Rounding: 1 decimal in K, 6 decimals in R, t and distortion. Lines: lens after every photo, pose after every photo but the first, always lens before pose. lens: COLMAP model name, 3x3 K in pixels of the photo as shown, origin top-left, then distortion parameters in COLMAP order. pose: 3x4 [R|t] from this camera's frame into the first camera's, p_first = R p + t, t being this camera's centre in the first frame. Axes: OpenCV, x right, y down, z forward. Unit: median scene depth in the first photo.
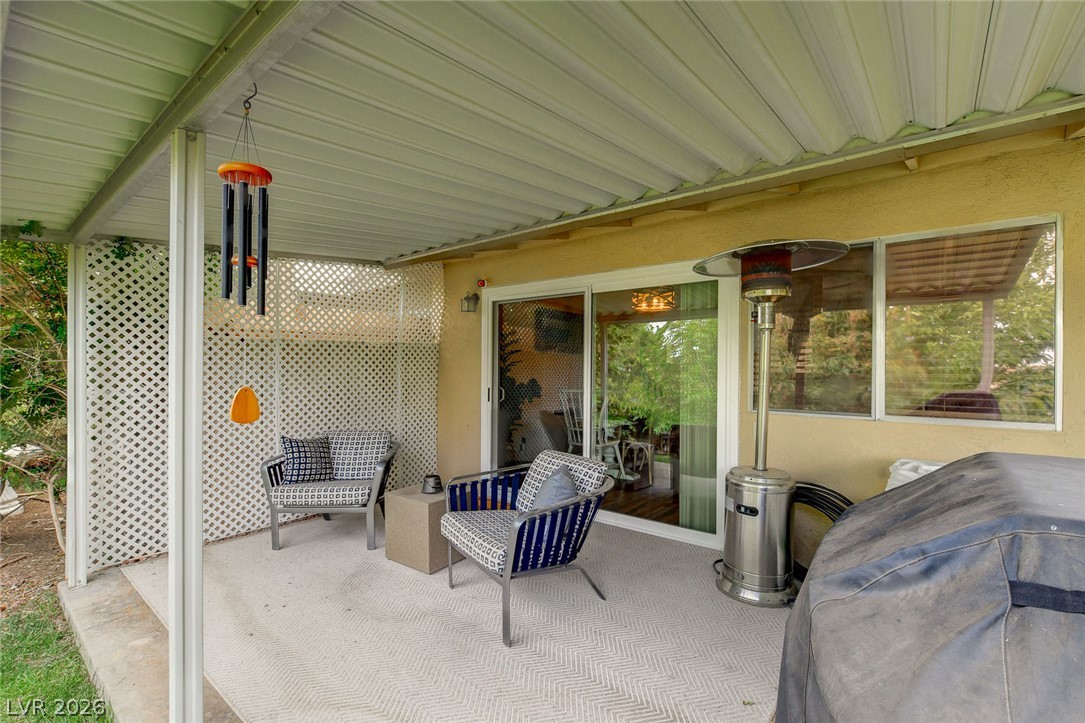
lens RADIAL K [[494.1, 0, 544.0], [0, 494.1, 354.7], [0, 0, 1]] dist [-0.020200, 0.000955]
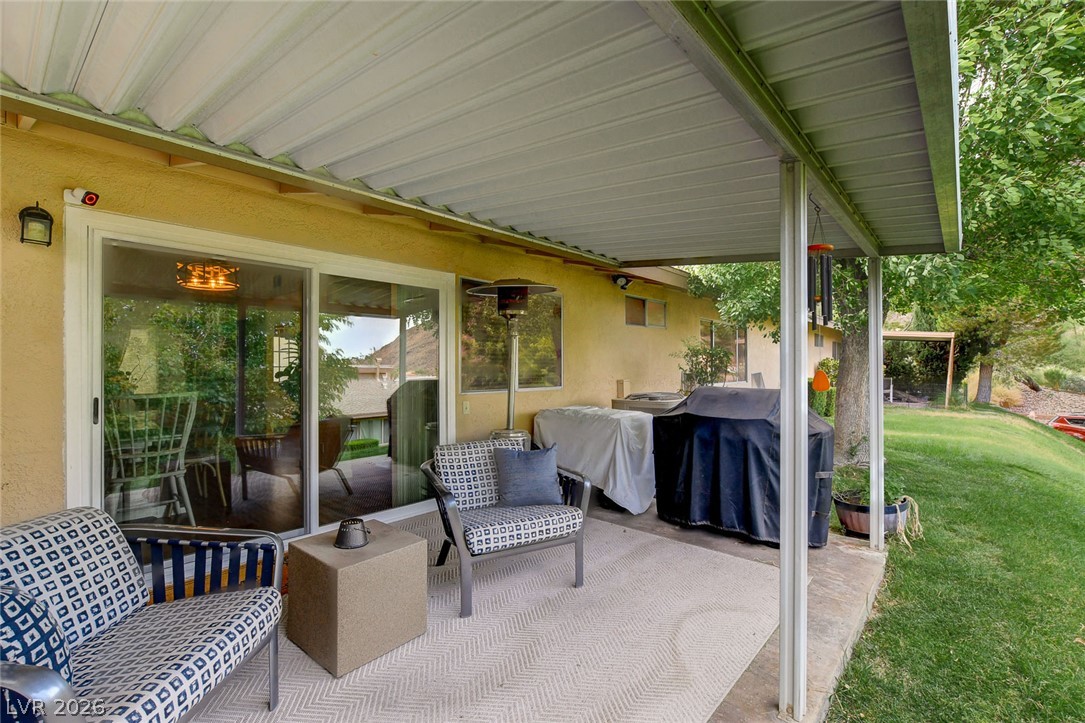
lens RADIAL K [[494.1, 0, 544.0], [0, 494.1, 354.7], [0, 0, 1]] dist [-0.020200, 0.000955]
pose [[0.021734, 0.014526, 0.999658, -0.696082], [-0.030890, 0.999427, -0.013851, 0.014427], [-0.999286, -0.030578, 0.022170, 0.566006]]
